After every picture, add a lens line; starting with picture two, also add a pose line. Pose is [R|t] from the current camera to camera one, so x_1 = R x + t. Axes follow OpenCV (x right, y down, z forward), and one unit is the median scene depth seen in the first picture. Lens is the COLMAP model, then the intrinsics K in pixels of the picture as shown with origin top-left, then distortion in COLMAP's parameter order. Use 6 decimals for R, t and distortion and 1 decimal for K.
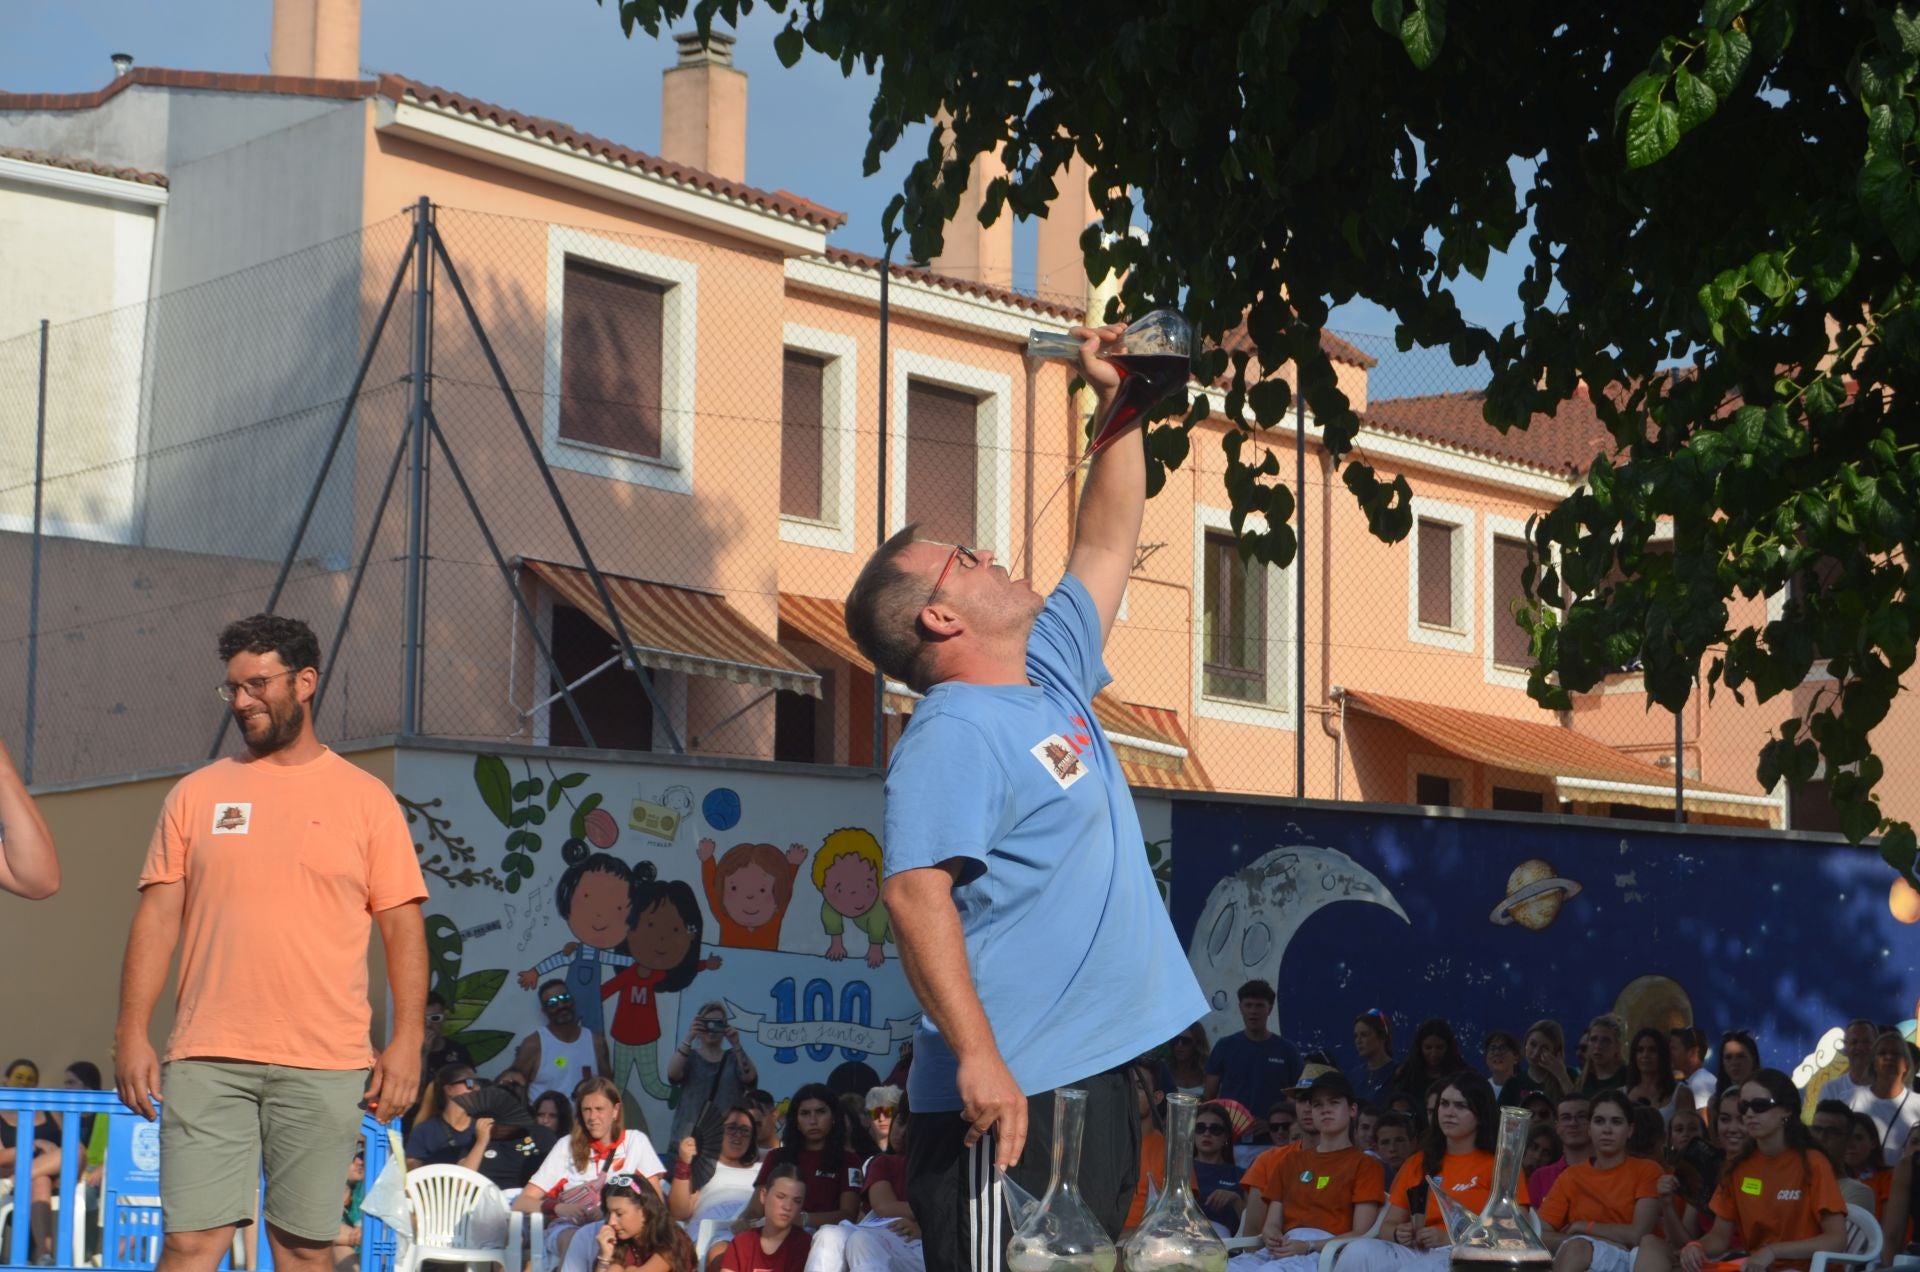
lens RADIAL K [[4374.5, 0, 953.9], [0, 4374.5, 658.5], [0, 0, 1]] dist [-0.022510, 0.001687]
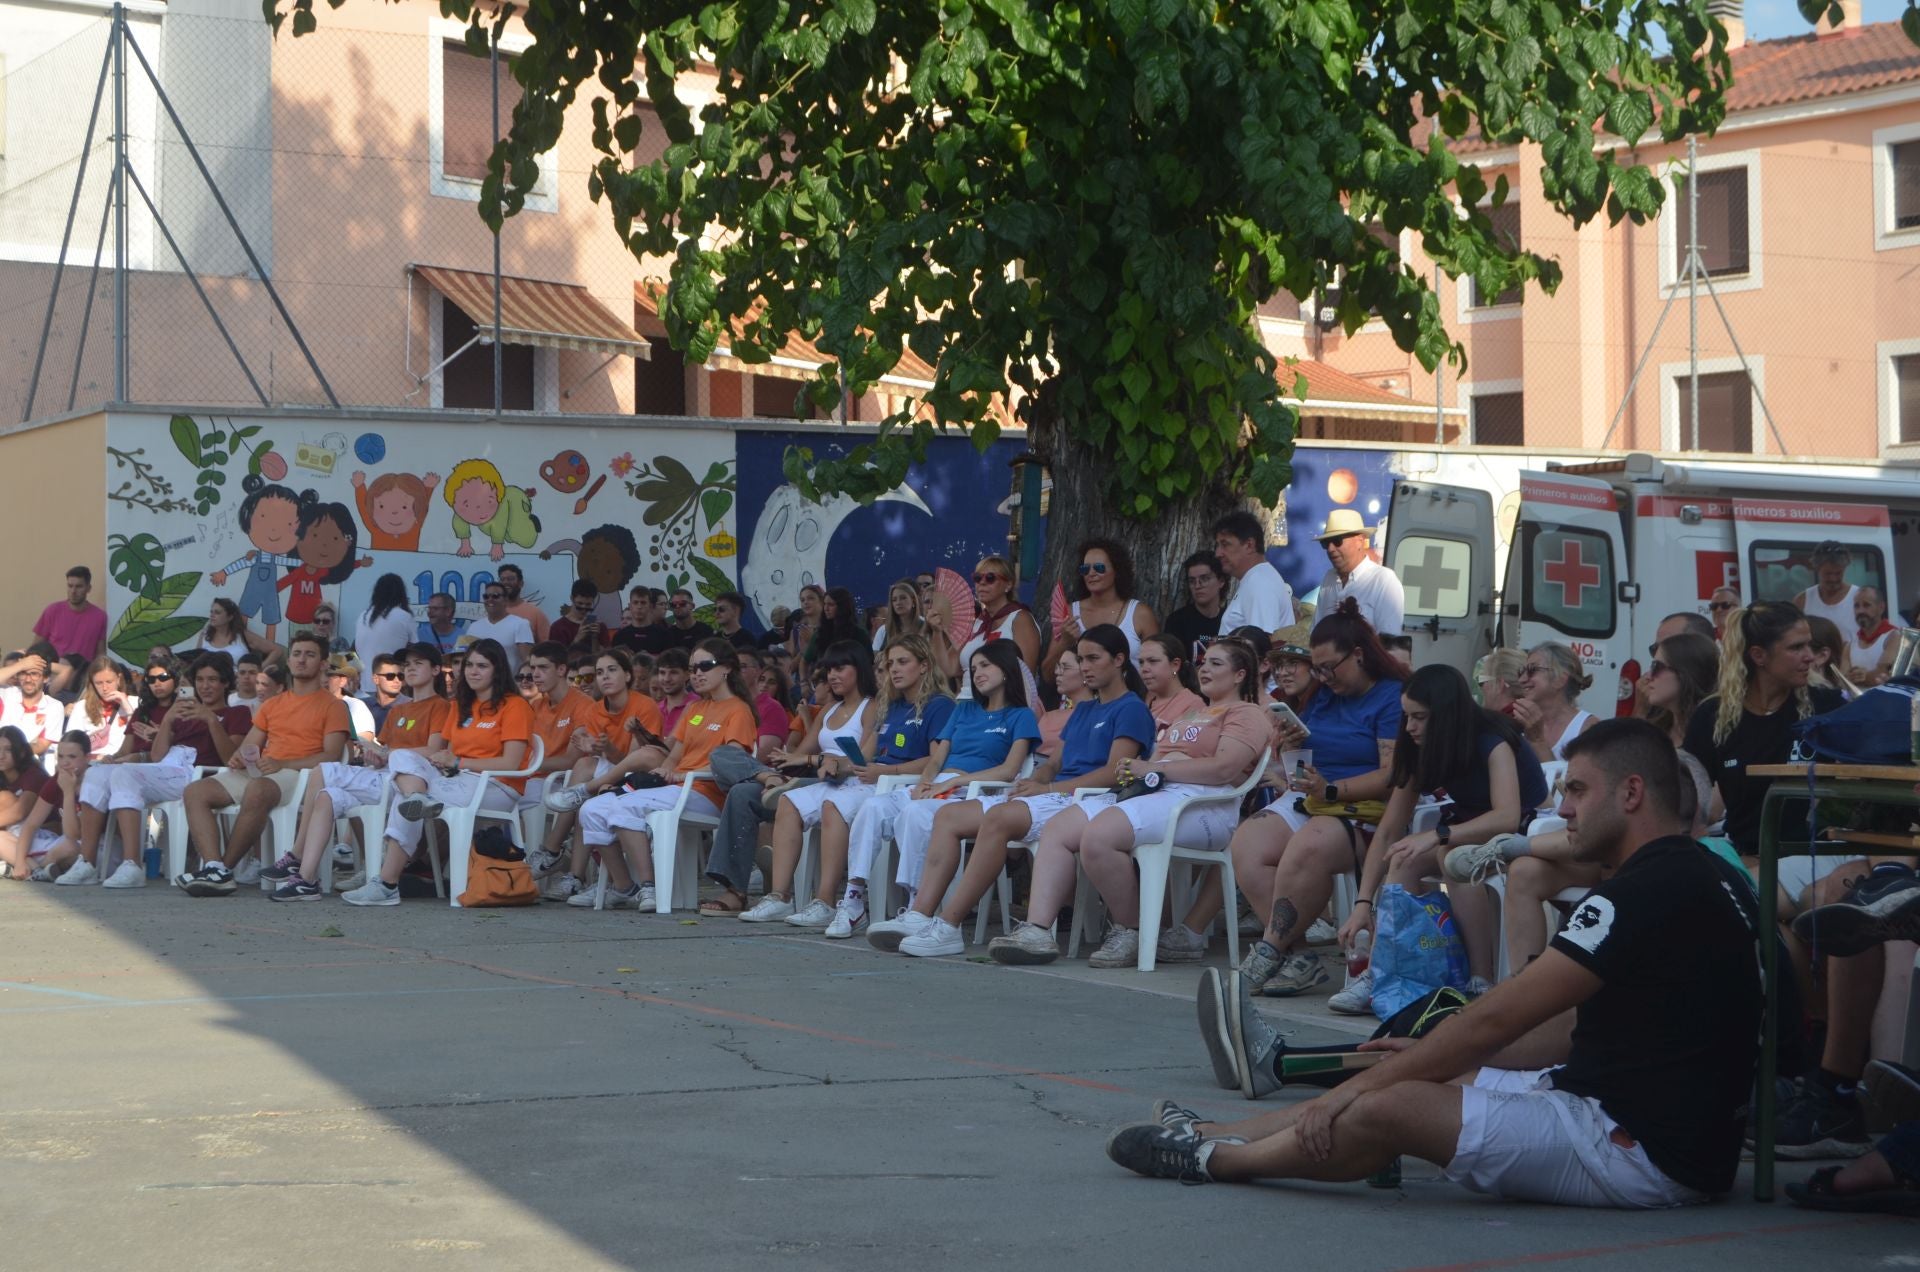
lens RADIAL K [[3129.4, 0, 995.4], [0, 3129.4, 641.6], [0, 0, 1]] dist [-0.048467, -0.006791]
pose [[0.998098, -0.027460, -0.055196, 0.180297], [0.032923, 0.994377, 0.100652, 0.002581], [0.052122, -0.102278, 0.993389, 0.037820]]
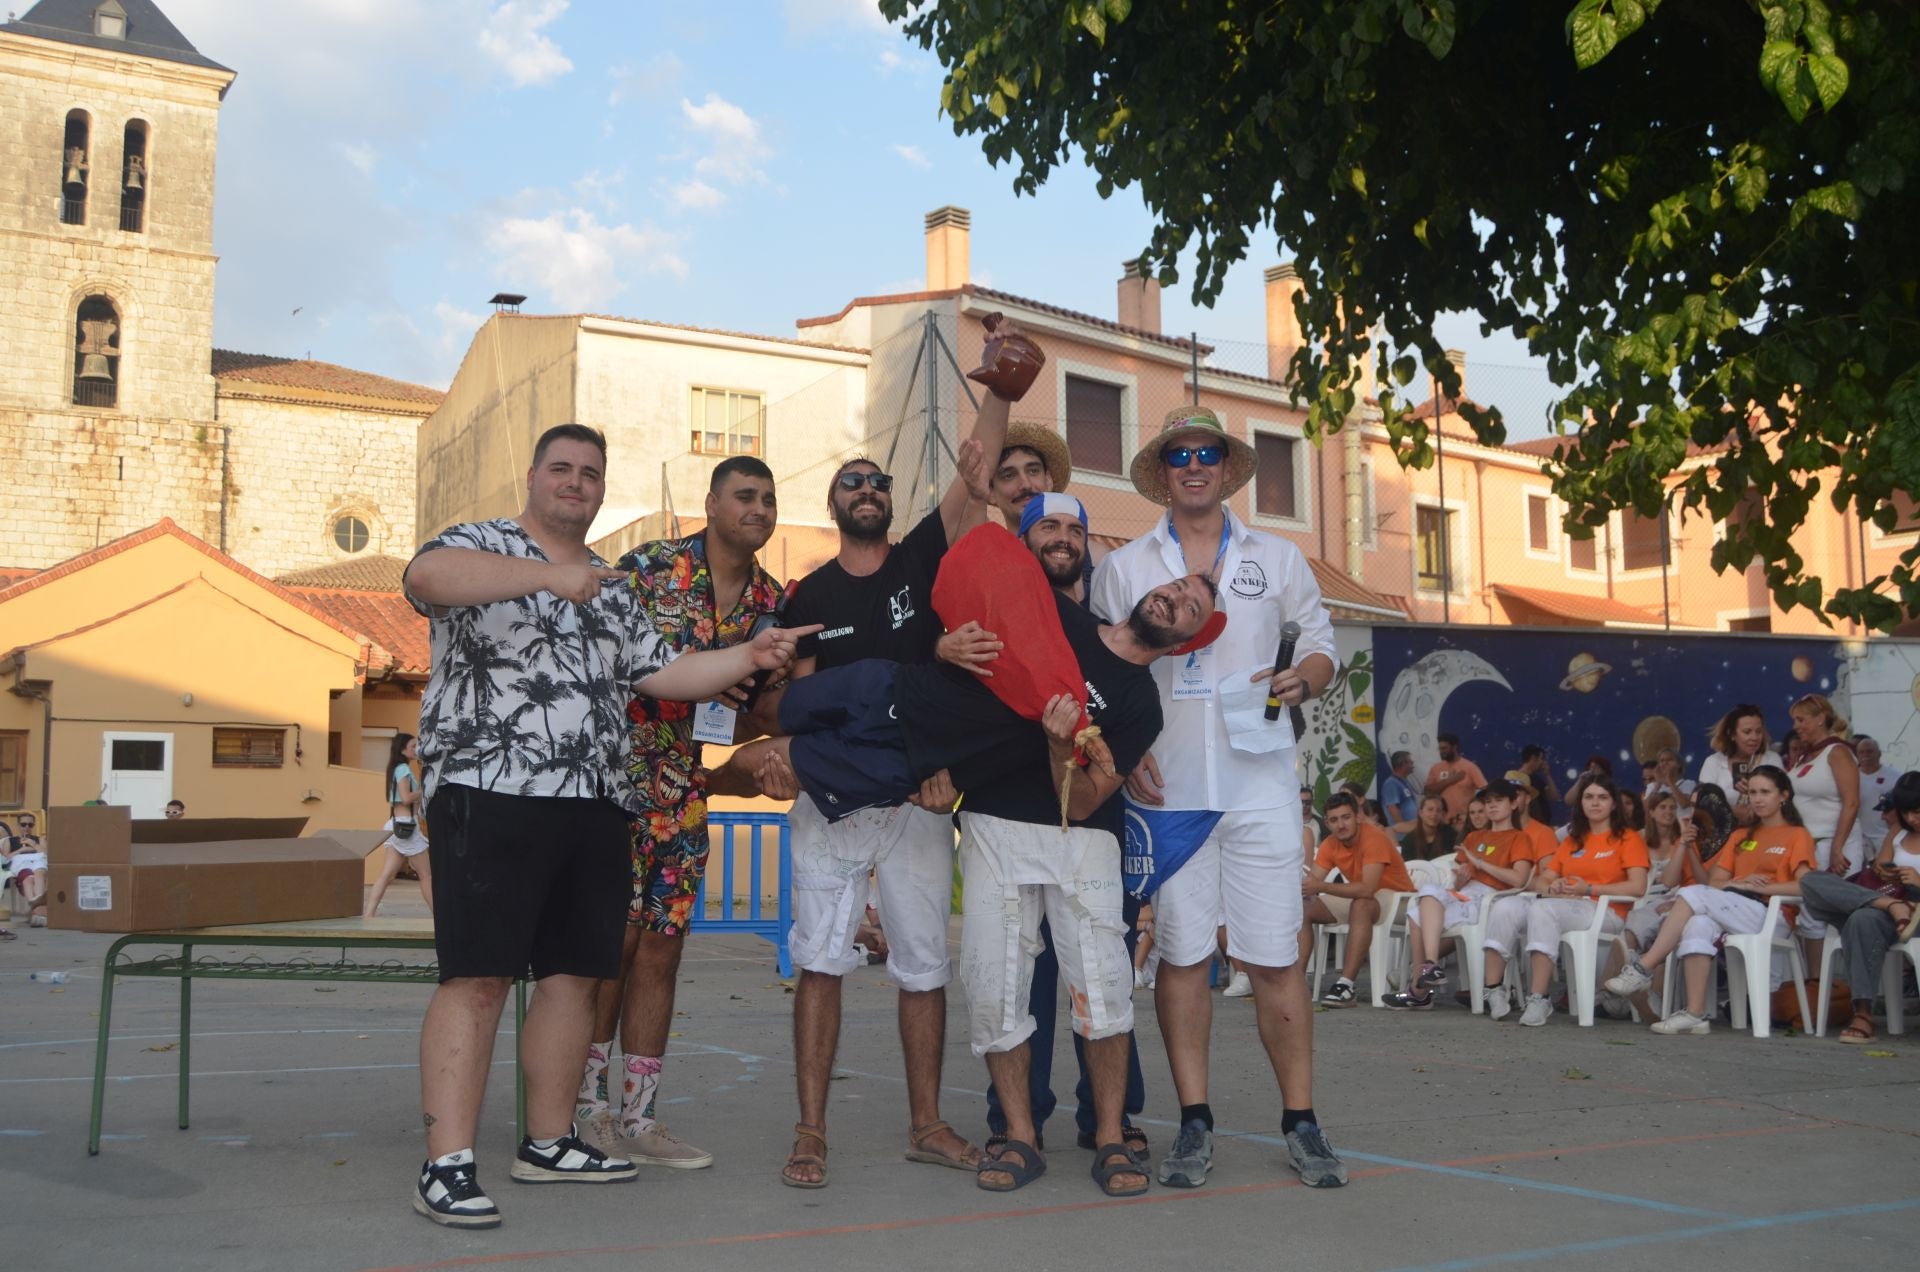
lens RADIAL K [[1919.7, 0, 980.5], [0, 1919.7, 638.0], [0, 0, 1]] dist [-0.072807, 0.035885]
pose [[0.981902, -0.044020, -0.184204, 0.036538], [0.046927, 0.998833, 0.011450, 0.020343], [0.183485, -0.019887, 0.982821, 0.203004]]
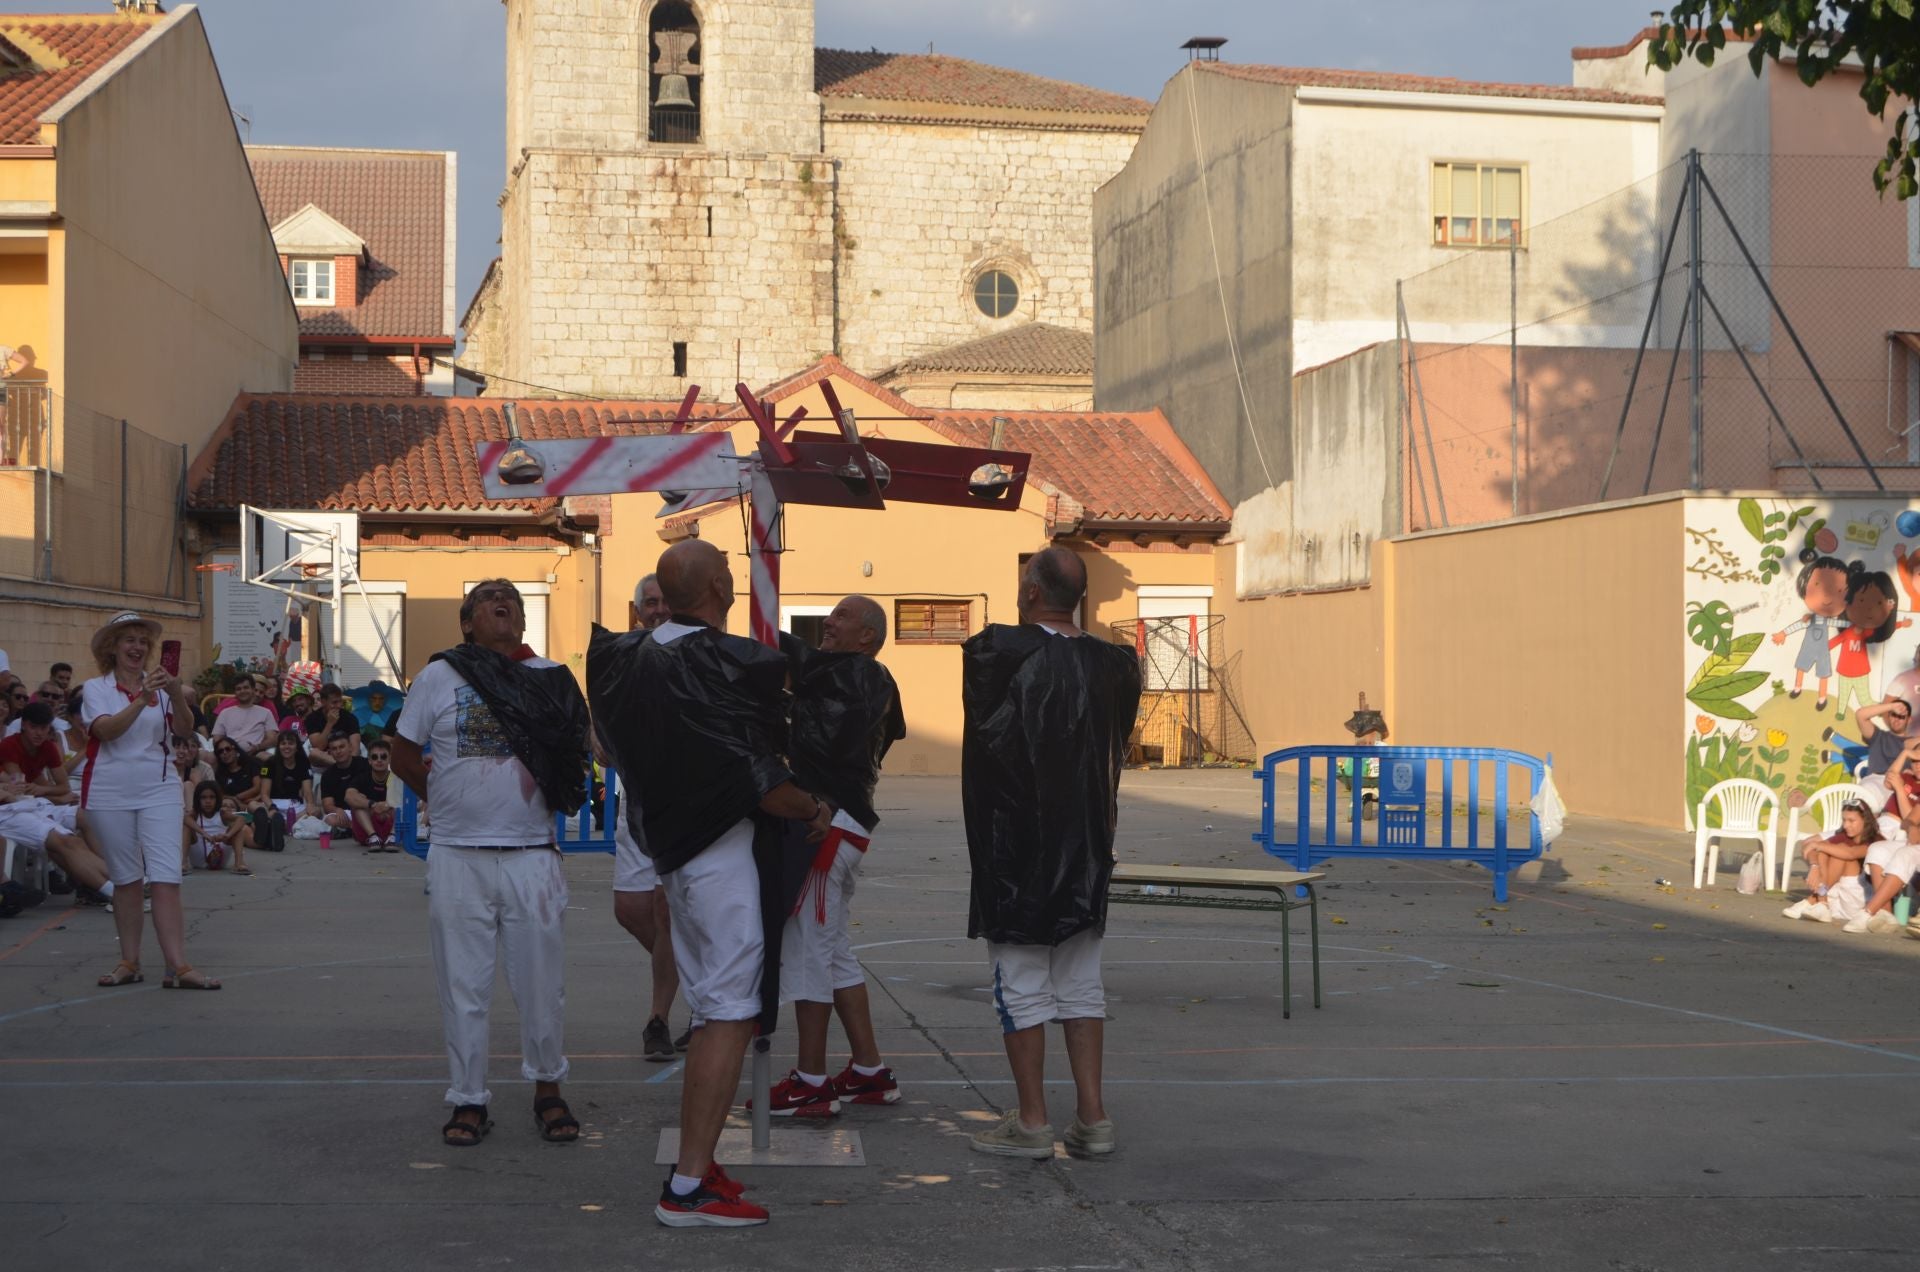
lens RADIAL K [[2896.6, 0, 971.6], [0, 2896.6, 638.0], [0, 0, 1]] dist [-0.050914, 0.037710]
pose [[0.874196, -0.021881, -0.485081, 0.141284], [0.071603, 0.993872, 0.084209, -0.032973], [0.480266, -0.108348, 0.870405, -0.051020]]
